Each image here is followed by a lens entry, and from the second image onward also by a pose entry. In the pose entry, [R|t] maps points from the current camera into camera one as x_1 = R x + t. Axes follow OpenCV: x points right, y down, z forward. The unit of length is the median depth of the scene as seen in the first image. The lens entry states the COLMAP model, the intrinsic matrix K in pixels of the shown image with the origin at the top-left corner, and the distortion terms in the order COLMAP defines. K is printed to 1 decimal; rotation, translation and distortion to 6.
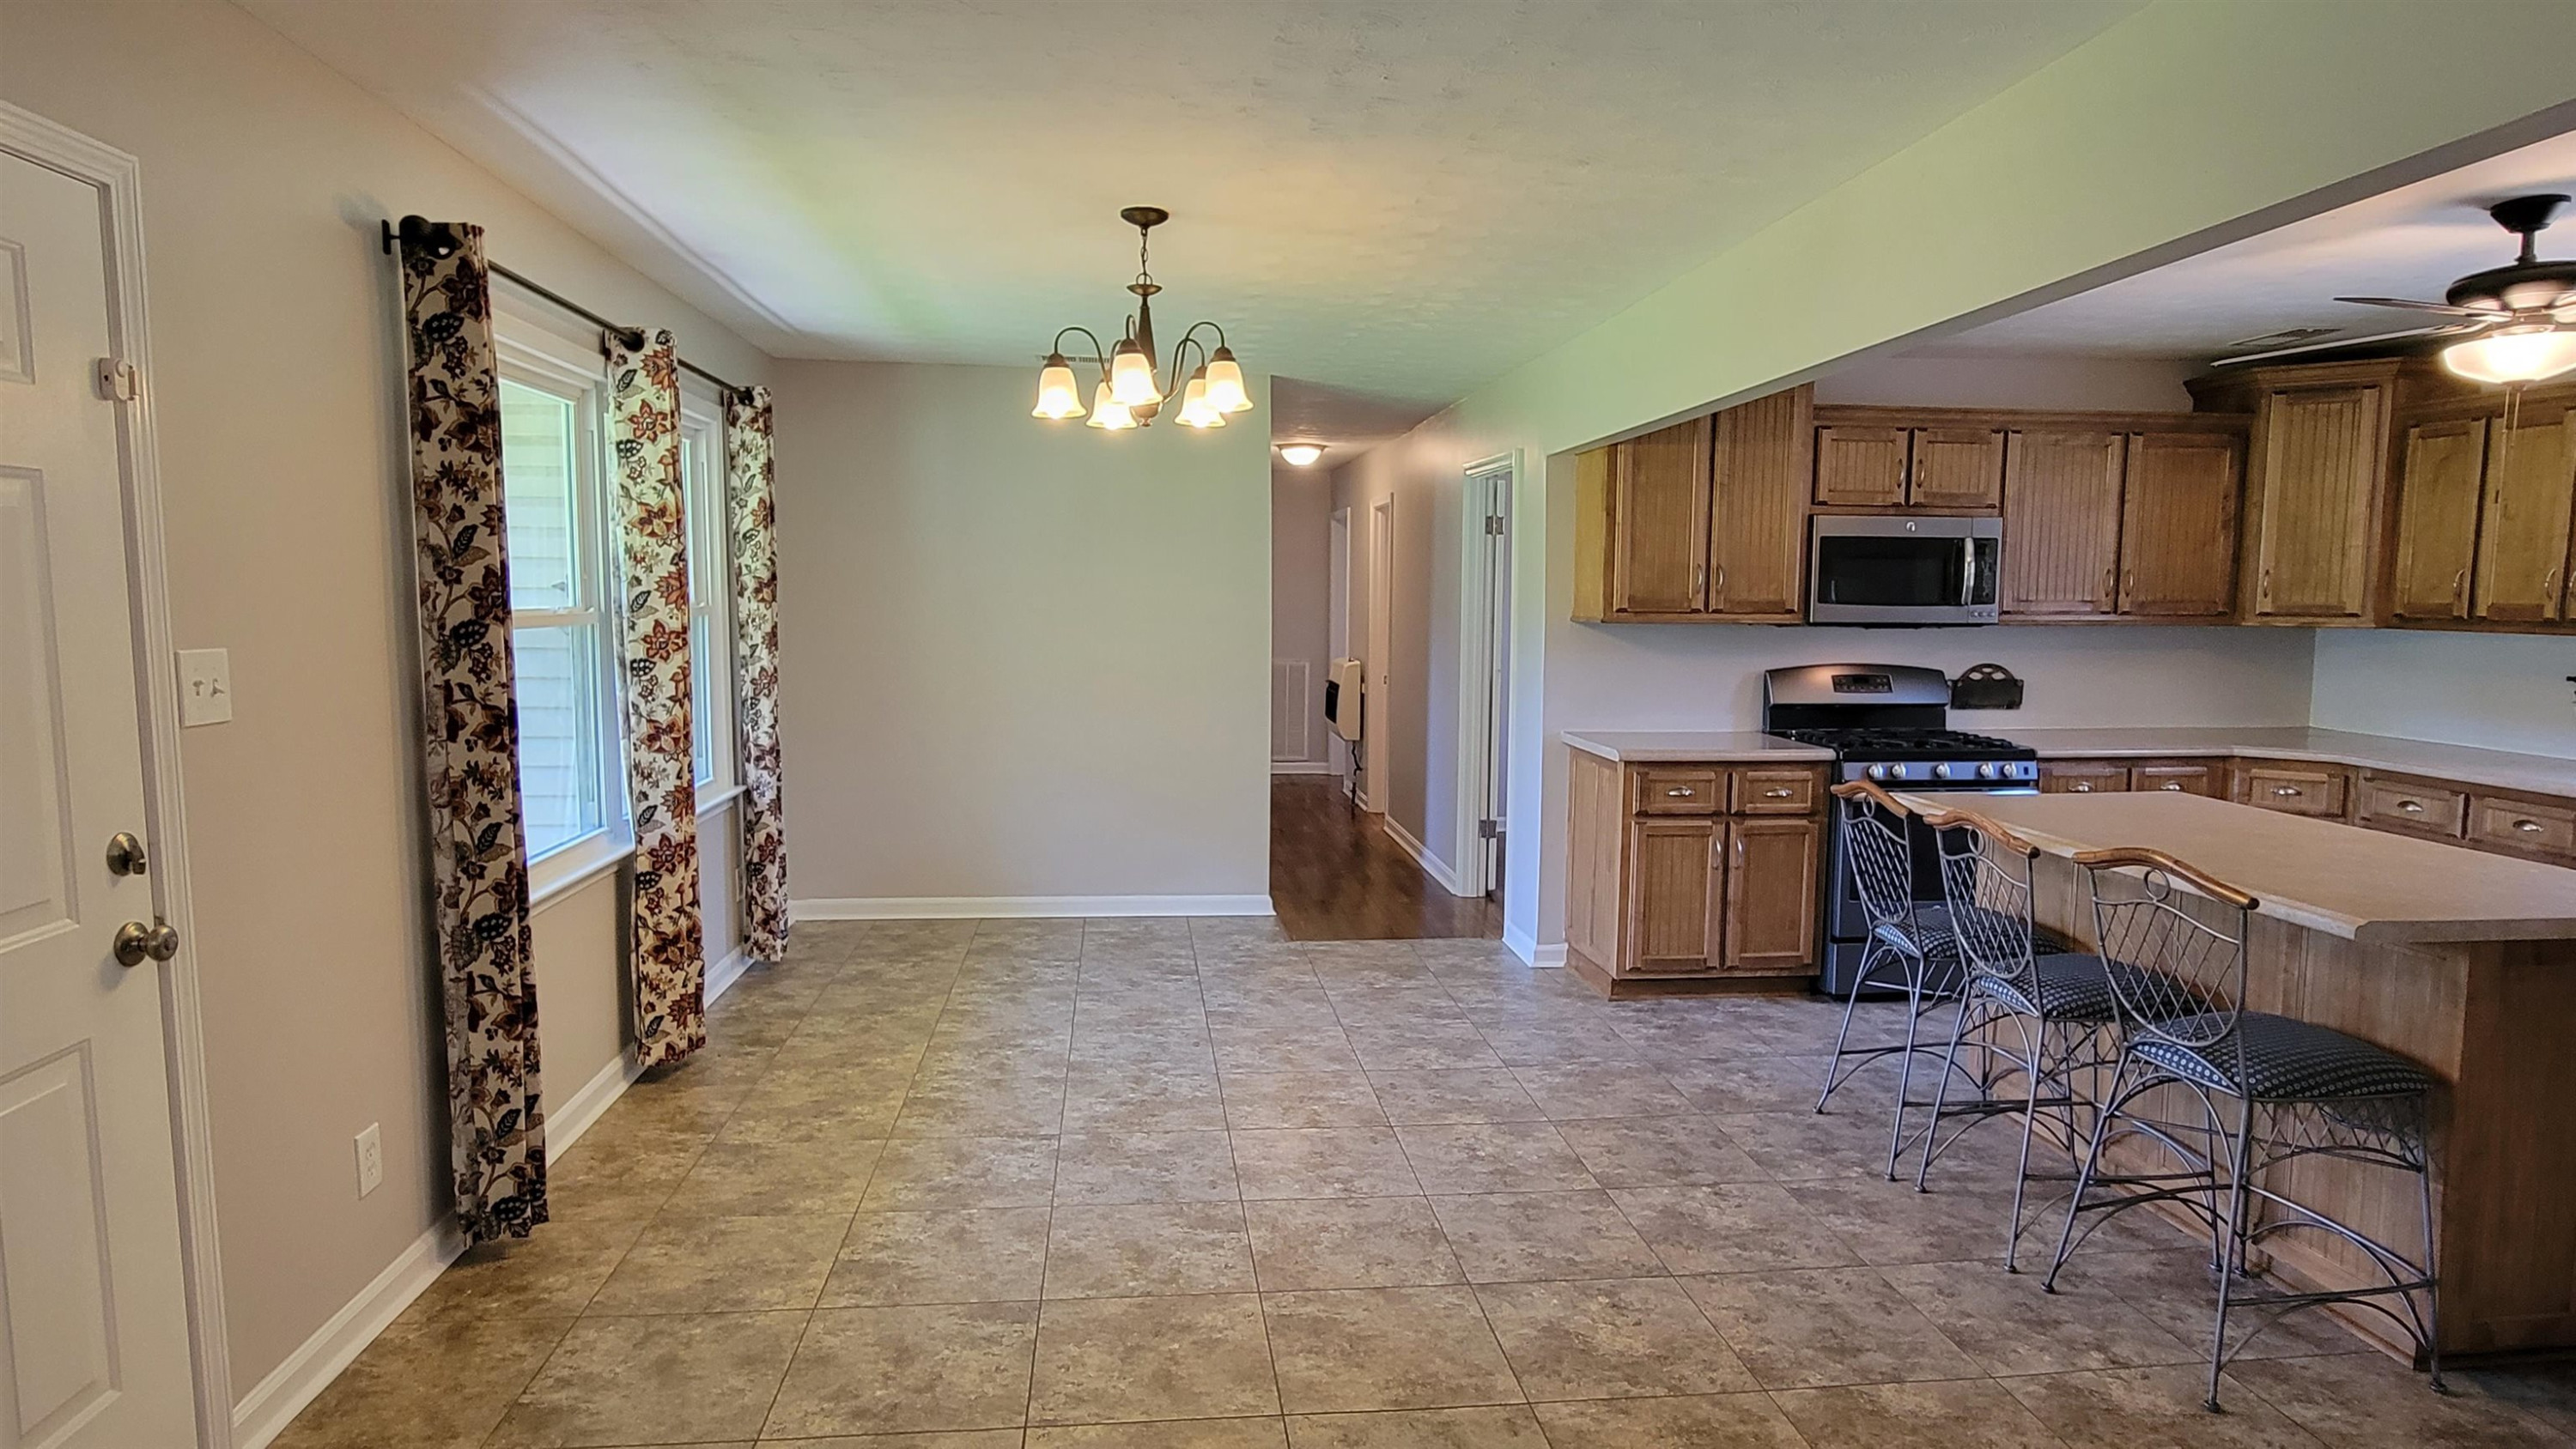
lens RADIAL K [[1418.8, 0, 1294.9], [0, 1418.8, 729.9], [0, 0, 1]] dist [0.003315, -0.003877]
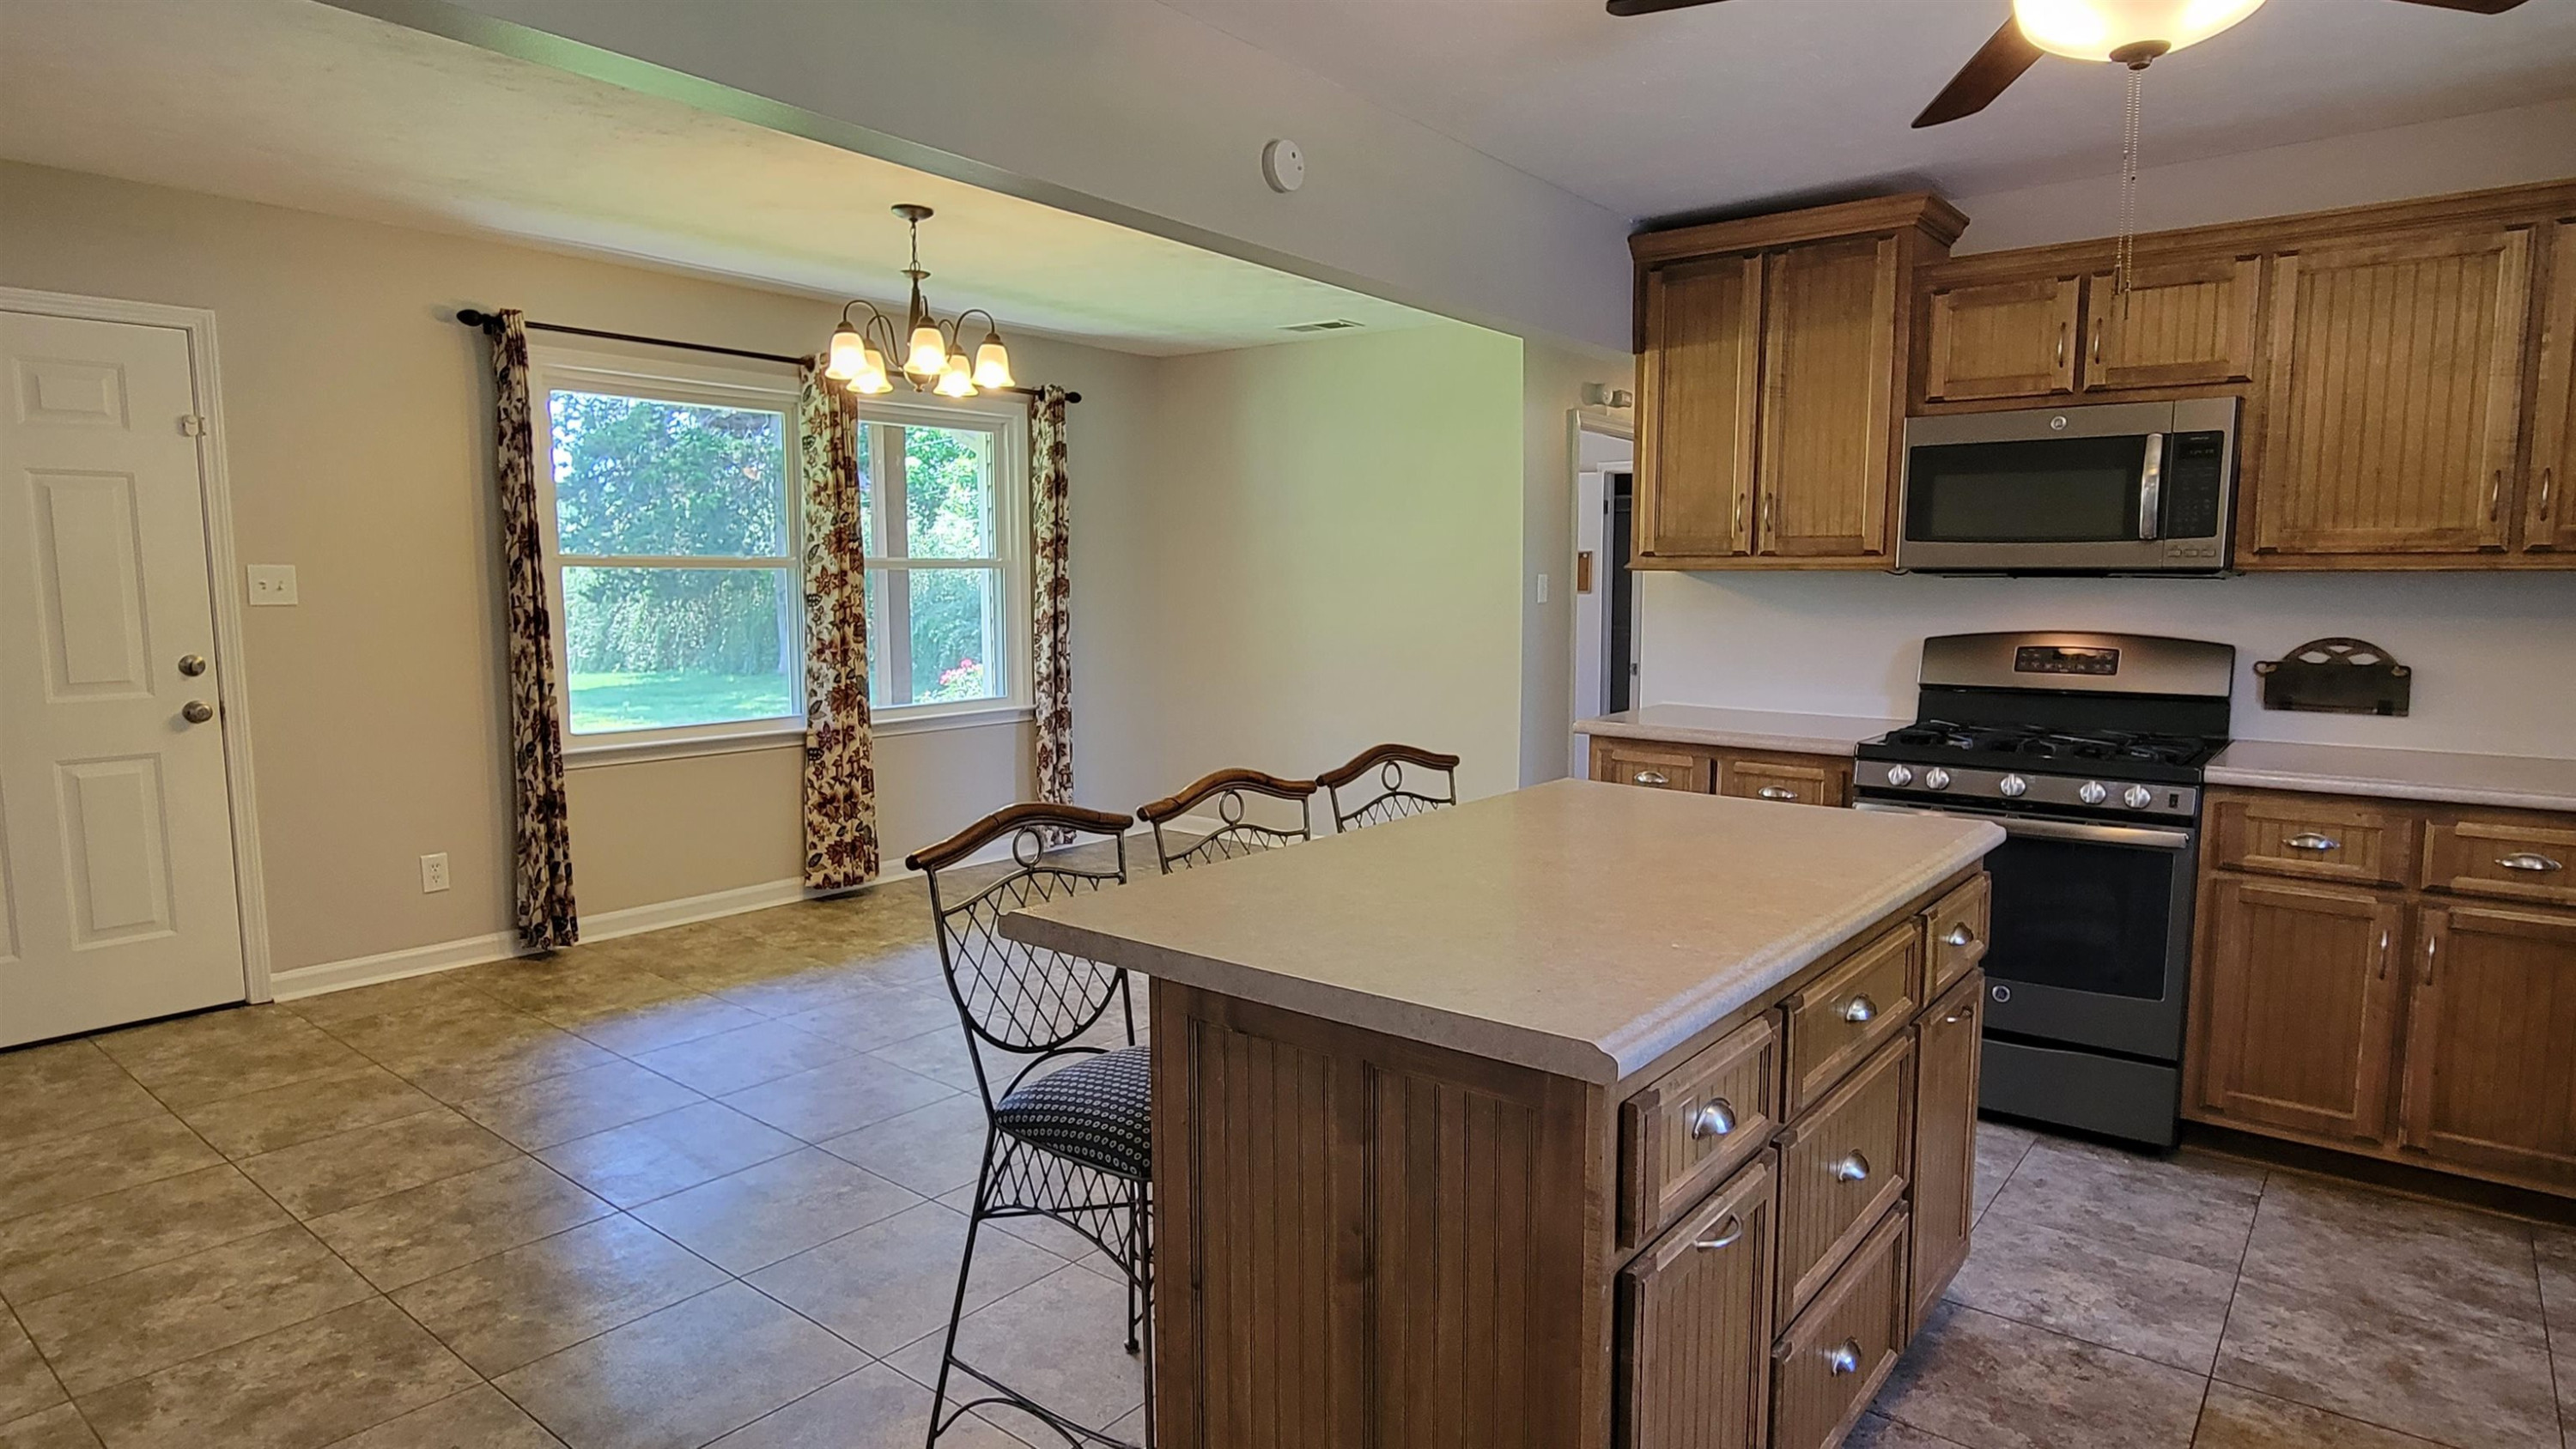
lens RADIAL K [[1418.8, 0, 1294.9], [0, 1418.8, 729.9], [0, 0, 1]] dist [0.003315, -0.003877]
pose [[0.702417, 0.072595, -0.708054, 0.837997], [-0.067230, 0.997104, 0.035536, 0.001721], [0.708583, 0.022641, 0.705264, 0.348215]]
